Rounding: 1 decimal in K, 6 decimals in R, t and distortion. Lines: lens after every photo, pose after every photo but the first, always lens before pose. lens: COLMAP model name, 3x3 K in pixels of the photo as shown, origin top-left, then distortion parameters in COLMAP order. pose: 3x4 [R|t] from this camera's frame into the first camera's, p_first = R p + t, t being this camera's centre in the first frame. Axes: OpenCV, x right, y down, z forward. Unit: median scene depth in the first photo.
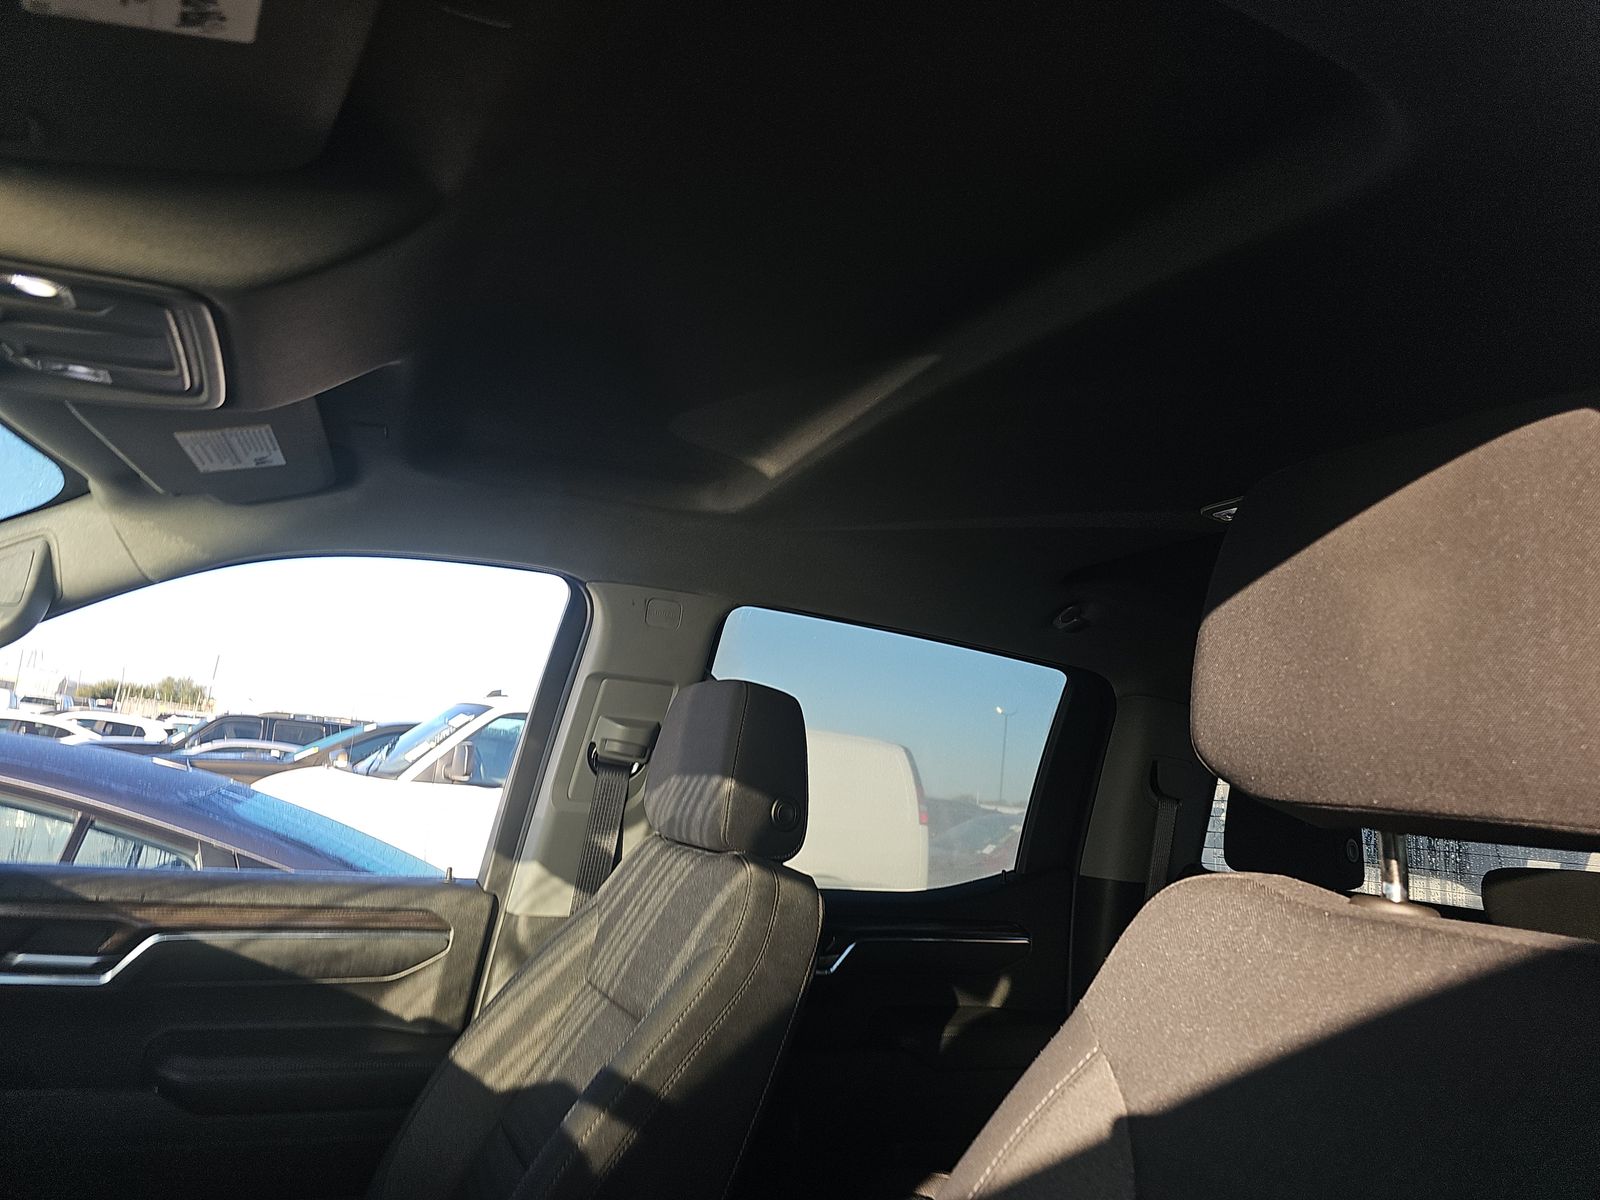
lens RADIAL K [[1102.1, 0, 794.6], [0, 1102.1, 602.5], [0, 0, 1]] dist [0.050197, -0.050440]
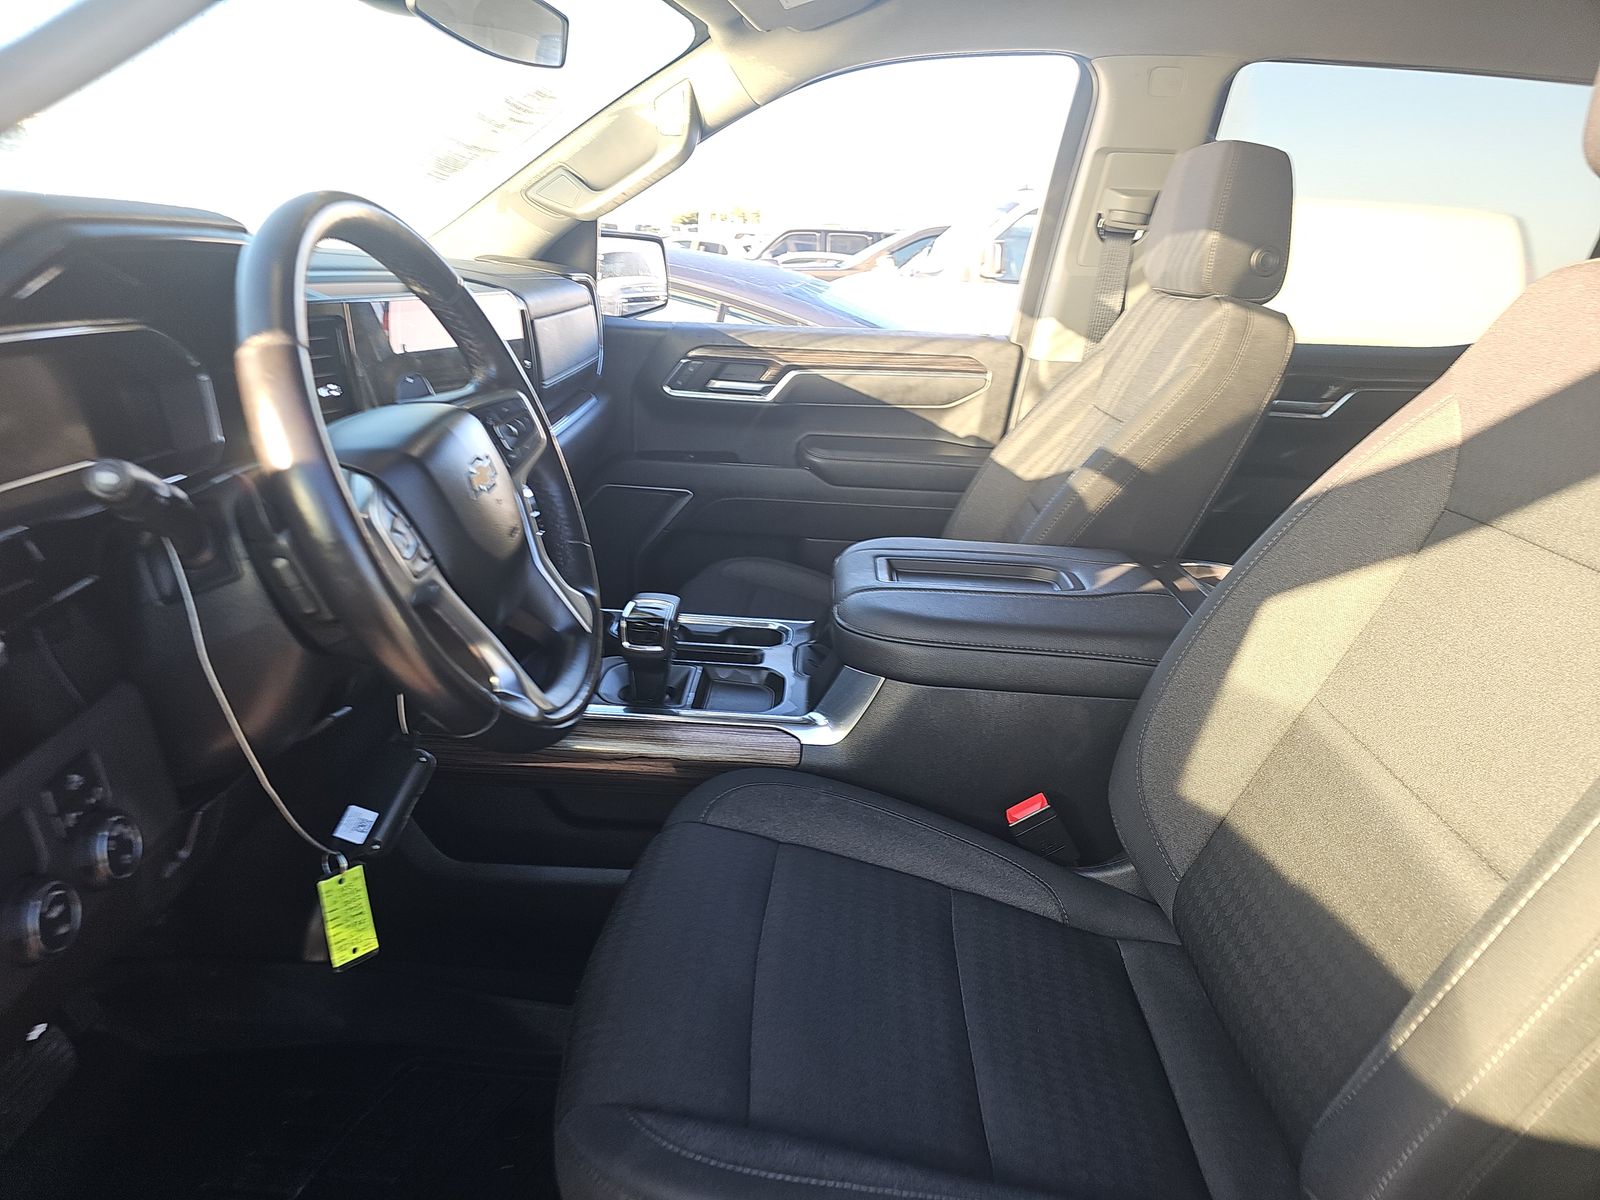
lens RADIAL K [[1102.1, 0, 794.6], [0, 1102.1, 602.5], [0, 0, 1]] dist [0.050197, -0.050440]
pose [[0.894685, 0.078667, -0.439715, 0.081845], [0.115376, 0.910274, 0.397605, -0.001698], [0.431540, -0.406464, 0.805332, -0.263385]]
